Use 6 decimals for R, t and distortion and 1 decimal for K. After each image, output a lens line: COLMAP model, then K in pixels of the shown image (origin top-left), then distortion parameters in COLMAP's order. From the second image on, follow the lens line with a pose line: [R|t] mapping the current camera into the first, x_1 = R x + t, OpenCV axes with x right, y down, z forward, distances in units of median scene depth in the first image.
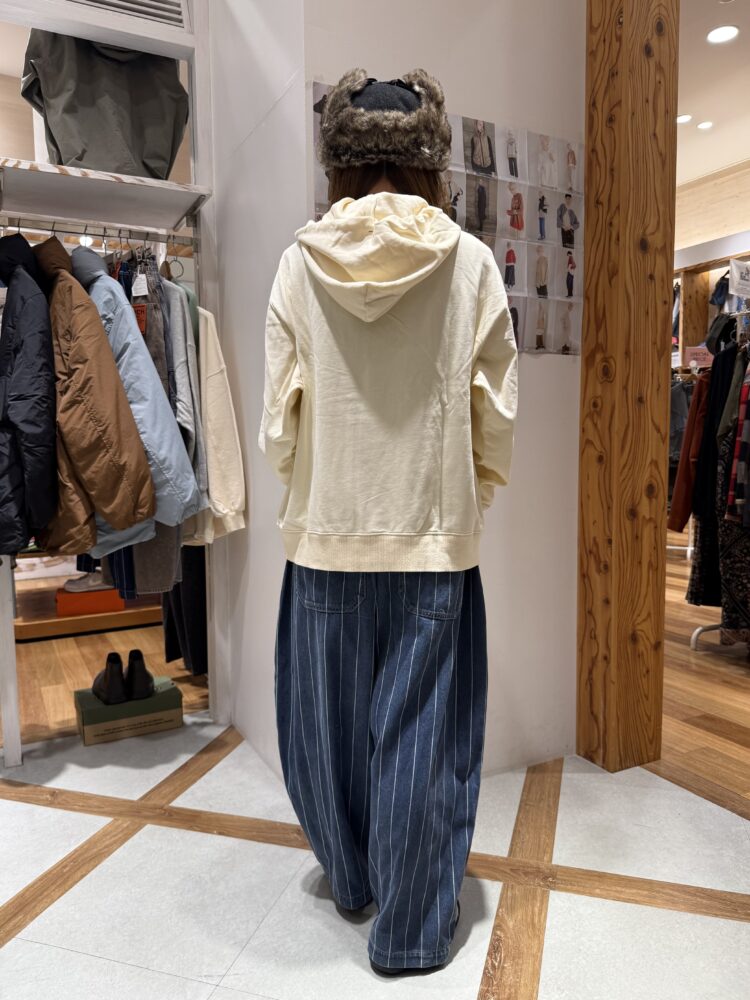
lens RADIAL K [[730.2, 0, 375.4], [0, 730.2, 501.0], [0, 0, 1]] dist [0.050876, -0.077856]
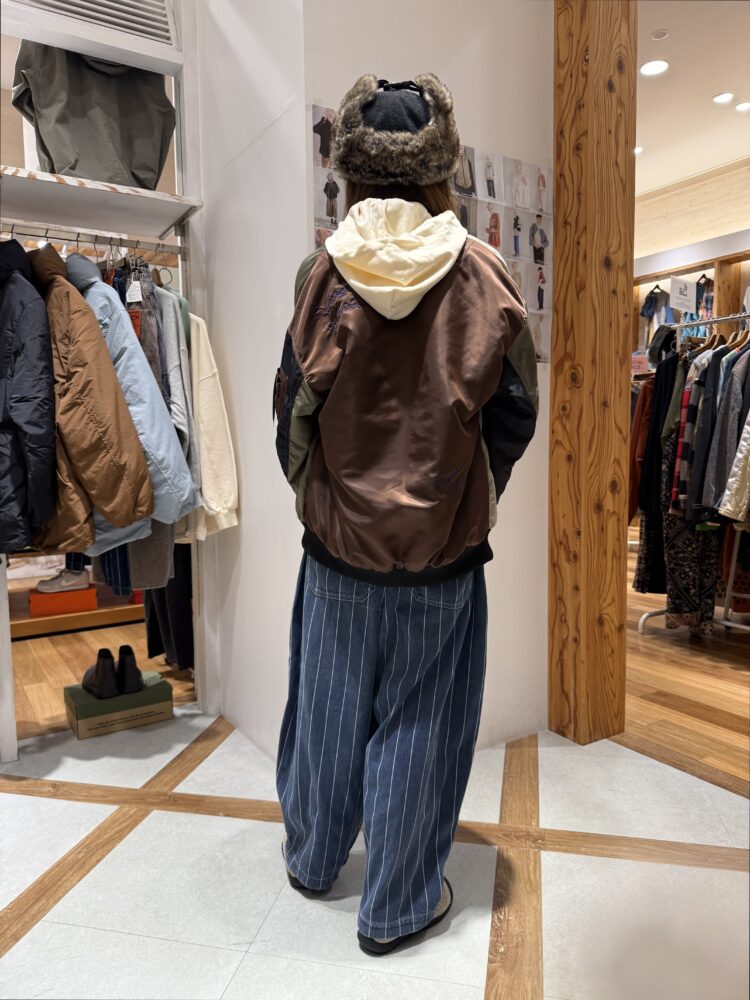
lens RADIAL K [[710.2, 0, 375.0], [0, 710.2, 500.0], [0, 0, 1]] dist [0.057844, -0.091711]
pose [[0.996340, -0.008343, 0.085068, -0.071777], [0.008661, 0.999957, -0.003373, 0.006477], [-0.085036, 0.004098, 0.996369, -0.032546]]
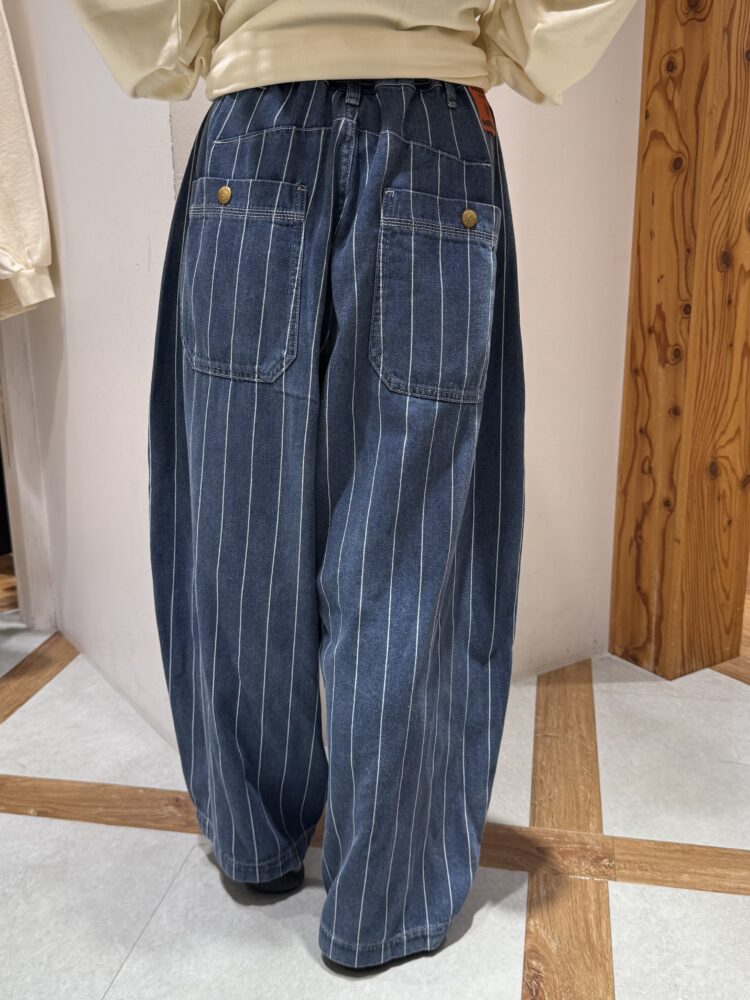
lens RADIAL K [[957.0, 0, 350.0], [0, 957.0, 498.1], [0, 0, 1]] dist [0.104802, -0.246526]
pose [[0.995452, -0.028693, 0.090845, -0.024972], [0.012130, 0.983980, 0.177867, 0.061973], [-0.094494, -0.175956, 0.979852, 0.231887]]
